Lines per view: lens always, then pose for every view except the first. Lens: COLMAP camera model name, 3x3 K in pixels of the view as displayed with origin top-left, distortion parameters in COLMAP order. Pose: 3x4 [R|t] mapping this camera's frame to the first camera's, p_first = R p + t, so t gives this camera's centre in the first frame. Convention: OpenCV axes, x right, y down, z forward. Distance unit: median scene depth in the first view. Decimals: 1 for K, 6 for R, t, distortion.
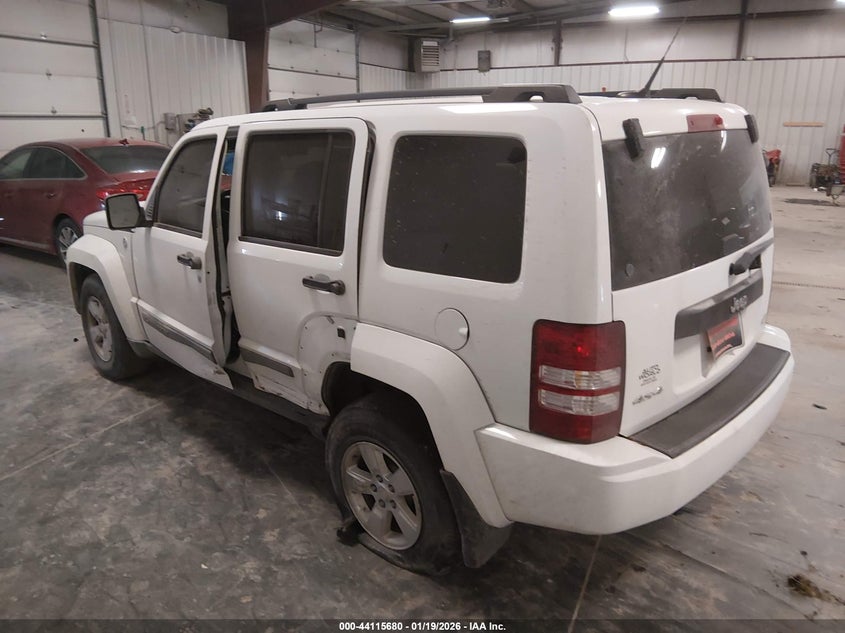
lens RADIAL K [[717.3, 0, 422.5], [0, 717.3, 316.5], [0, 0, 1]] dist [0.008963, 0.000743]
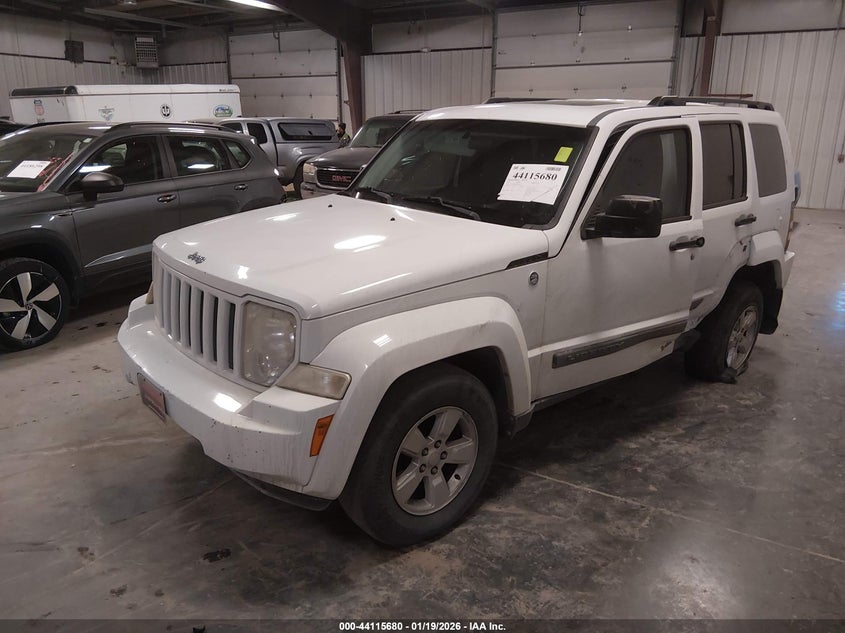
lens RADIAL K [[717.3, 0, 422.5], [0, 717.3, 316.5], [0, 0, 1]] dist [0.008963, 0.000743]
pose [[-0.033691, -0.228964, 0.972852, -1.252251], [0.244929, 0.941830, 0.230145, -0.282370], [-0.968955, 0.246034, 0.024349, 1.245759]]
